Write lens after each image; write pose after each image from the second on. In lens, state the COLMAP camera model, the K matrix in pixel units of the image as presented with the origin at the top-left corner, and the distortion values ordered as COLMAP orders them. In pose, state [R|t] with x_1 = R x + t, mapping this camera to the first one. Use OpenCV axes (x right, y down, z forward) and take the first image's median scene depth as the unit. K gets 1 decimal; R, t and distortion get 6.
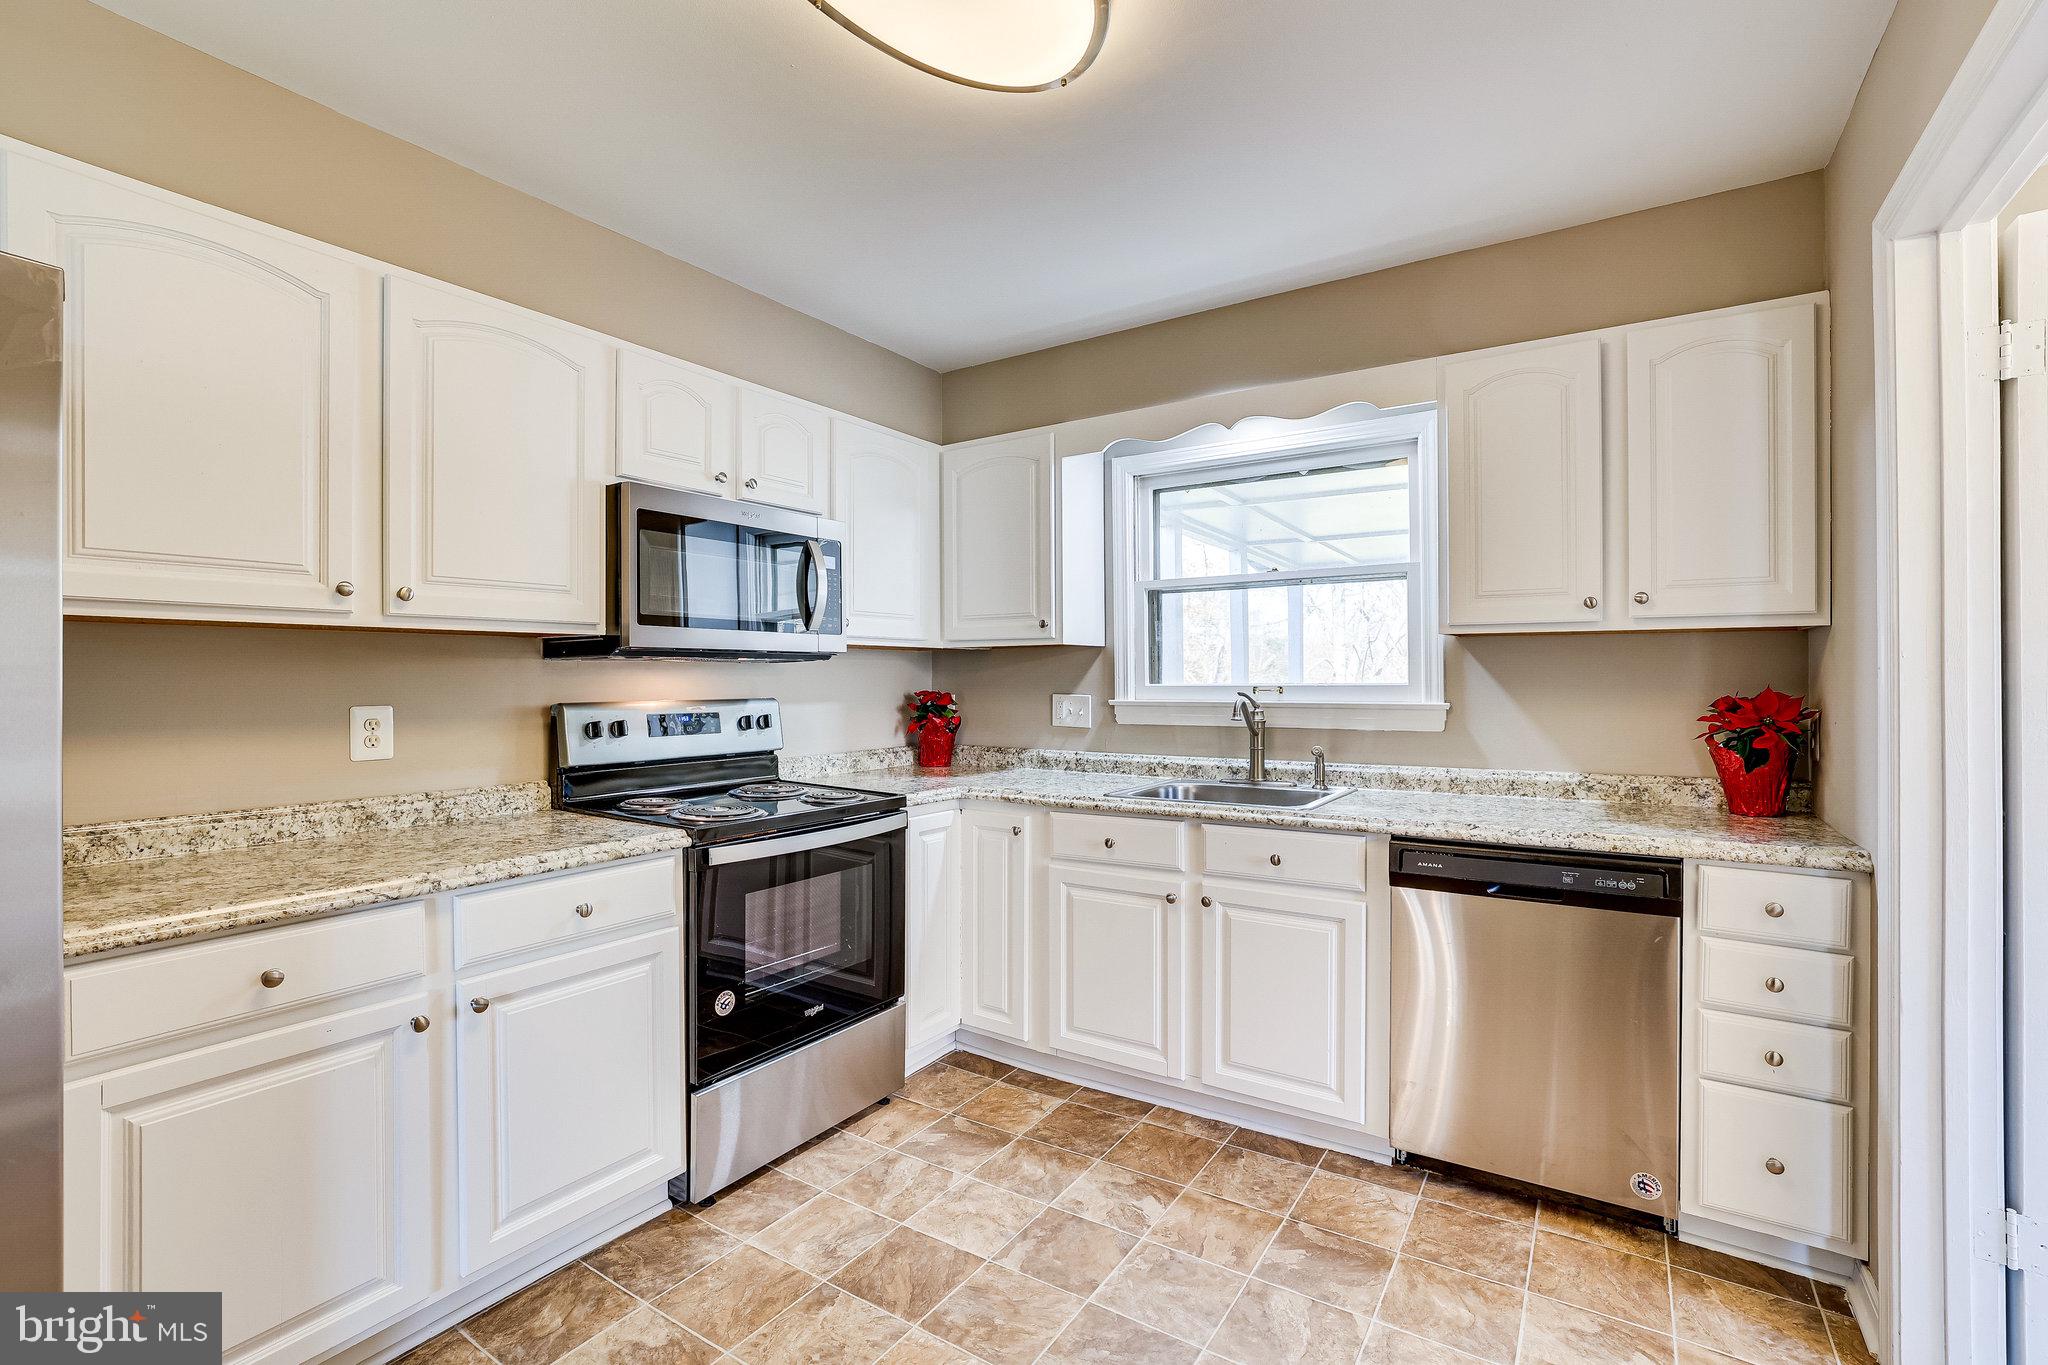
lens RADIAL K [[910.3, 0, 1022.7], [0, 910.3, 675.3], [0, 0, 1]] dist [-0.049391, 0.018975]
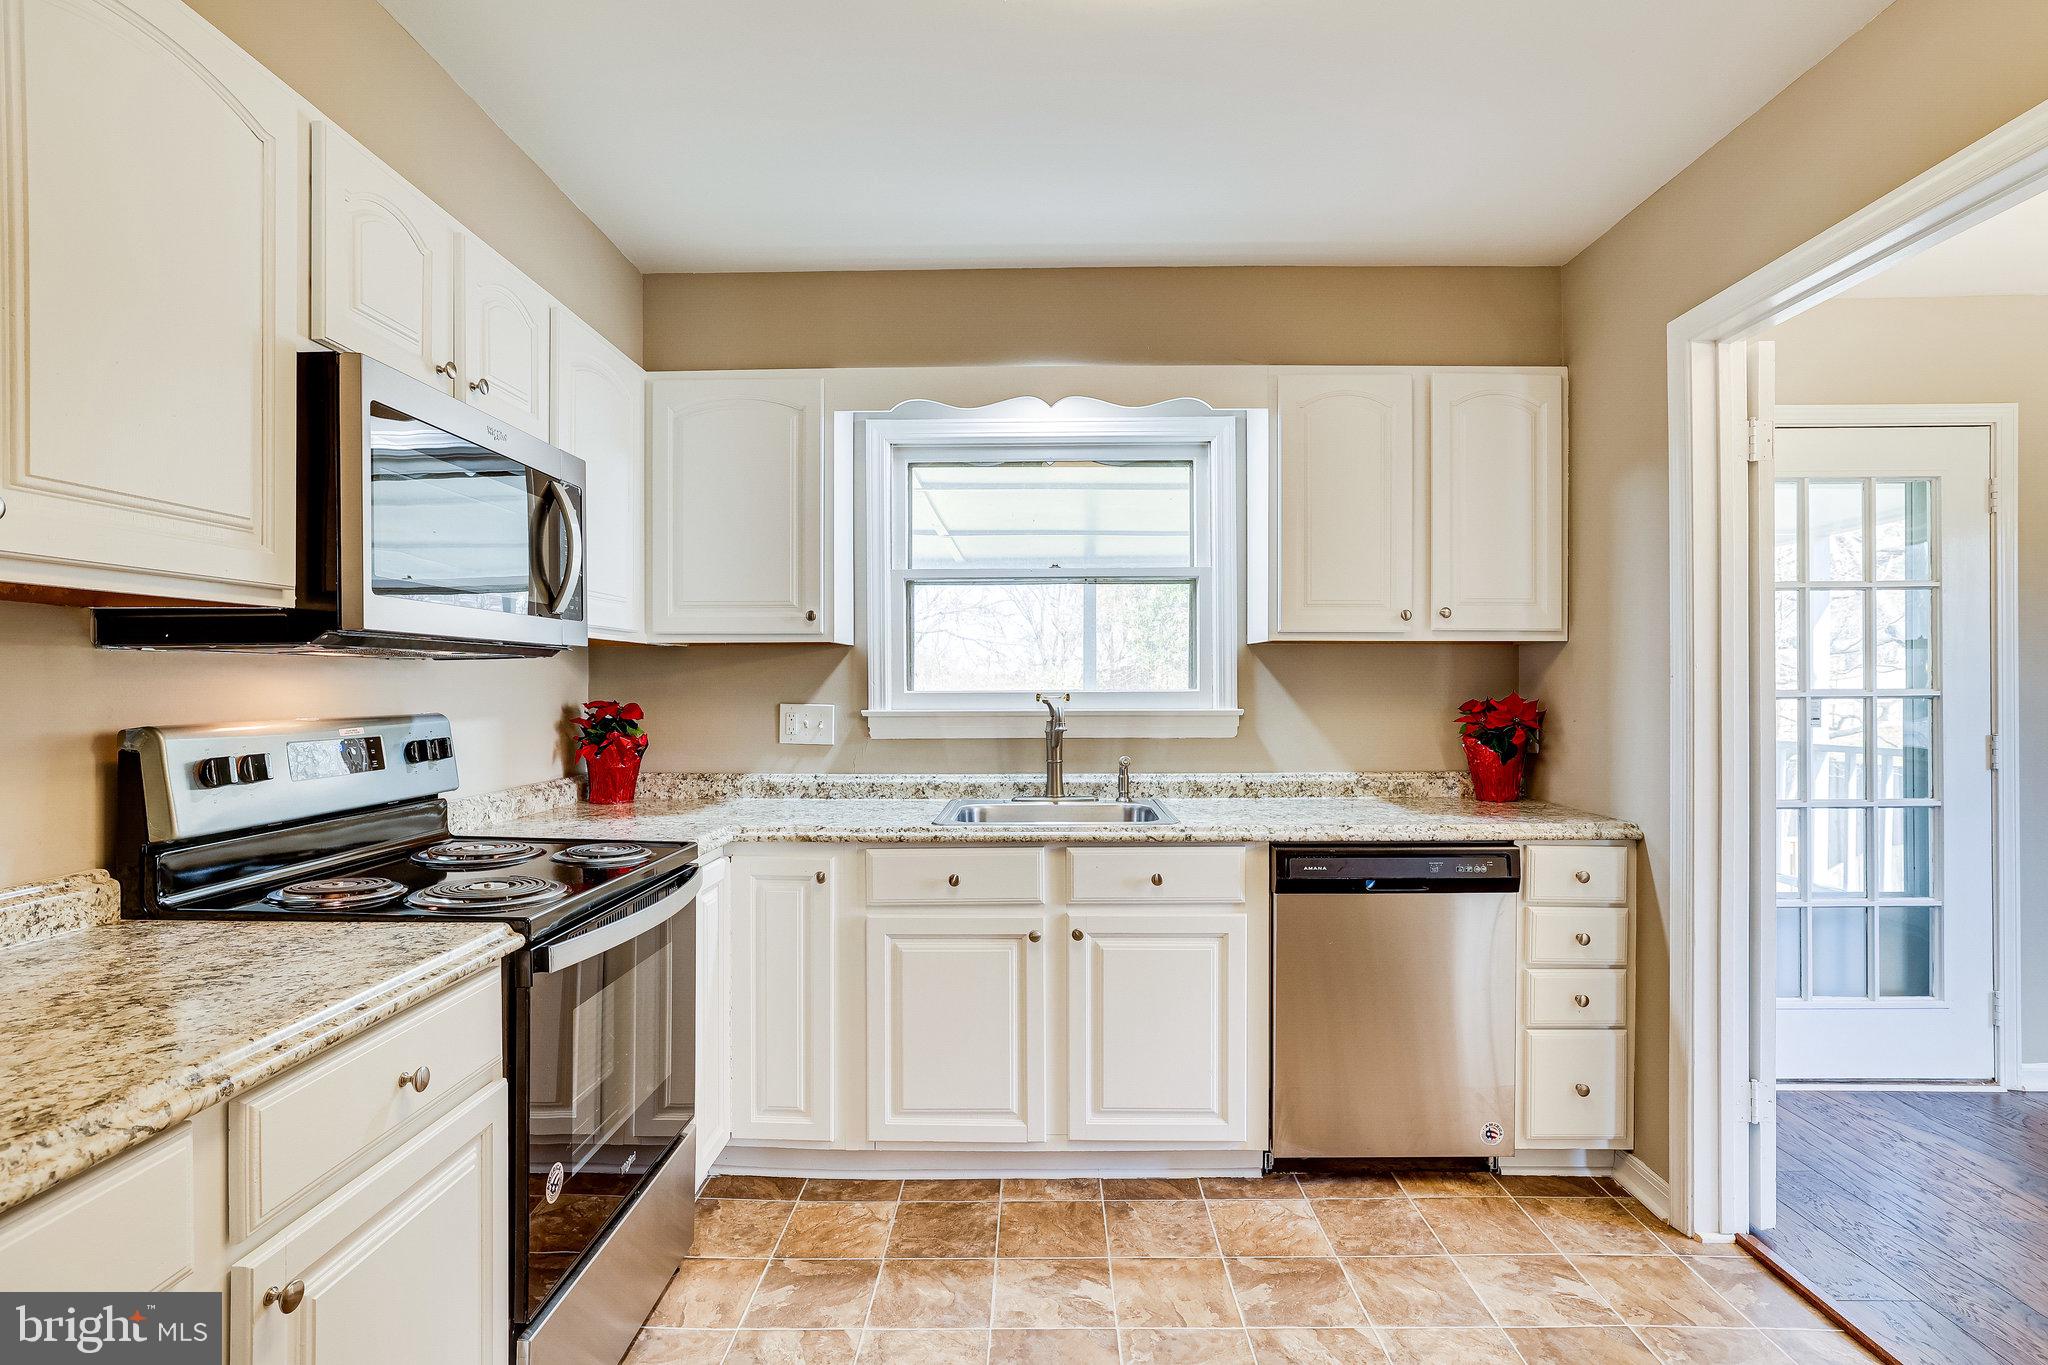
lens RADIAL K [[1030.0, 0, 1024.0], [0, 1030.0, 682.5], [0, 0, 1]] dist [-0.047638, 0.030881]
pose [[0.843028, 0.002261, 0.537865, -0.389618], [-0.002645, 0.999996, -0.000058, 0.002222], [-0.537863, -0.001374, 0.843031, 0.179438]]
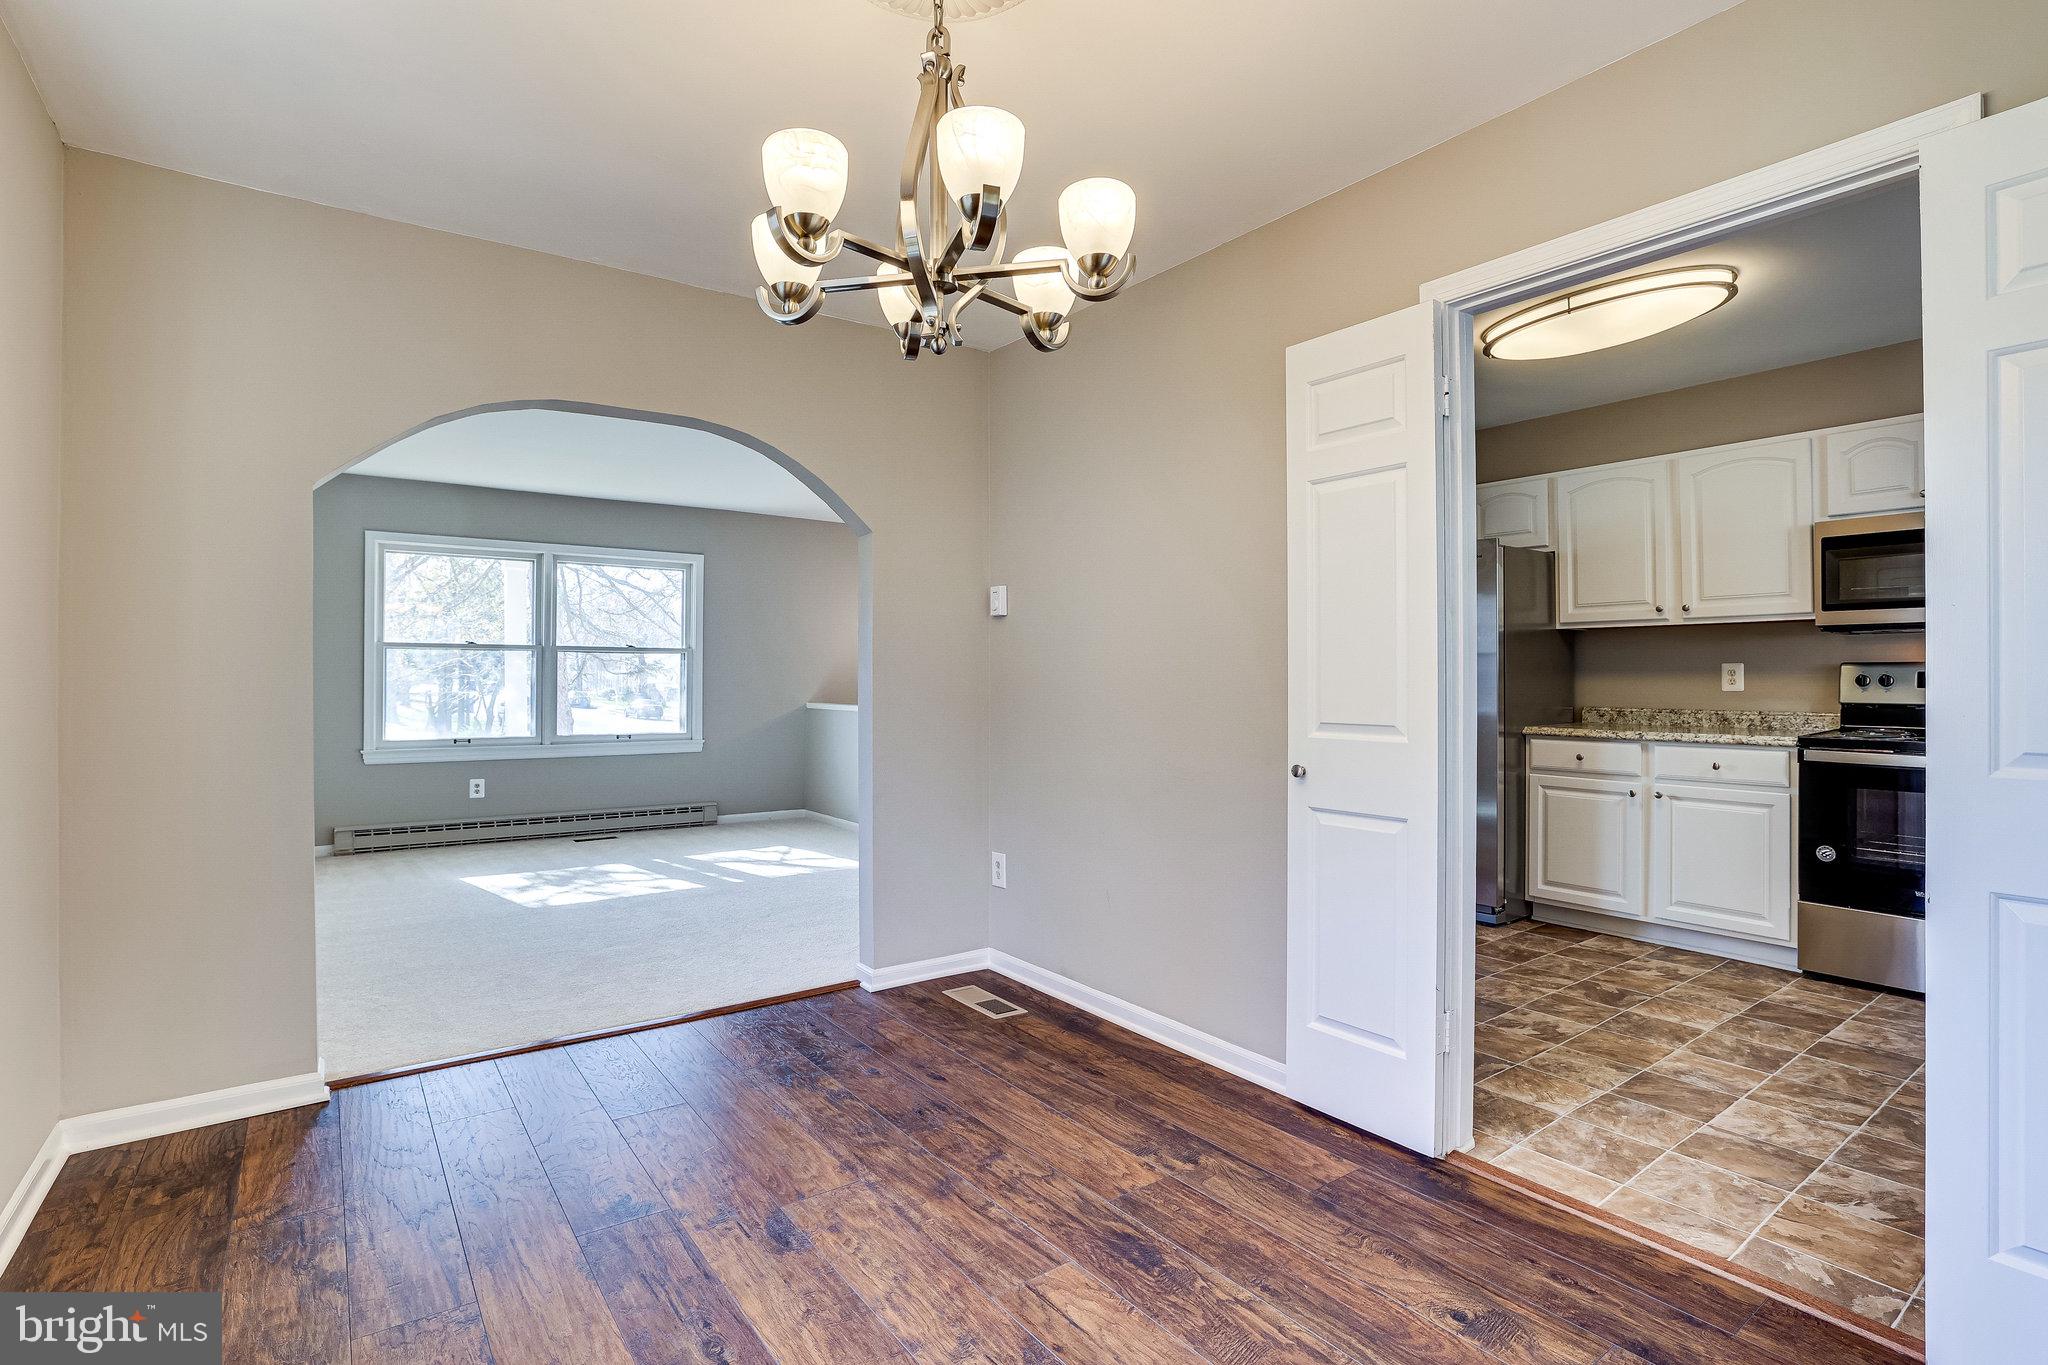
lens RADIAL K [[974.2, 0, 1040.9], [0, 974.2, 680.9], [0, 0, 1]] dist [-0.049347, 0.023045]
pose [[-0.338694, 0.011432, -0.940827, 1.478351], [0.009134, 0.999919, 0.008862, 0.035326], [0.940852, -0.005592, -0.338771, 0.252253]]
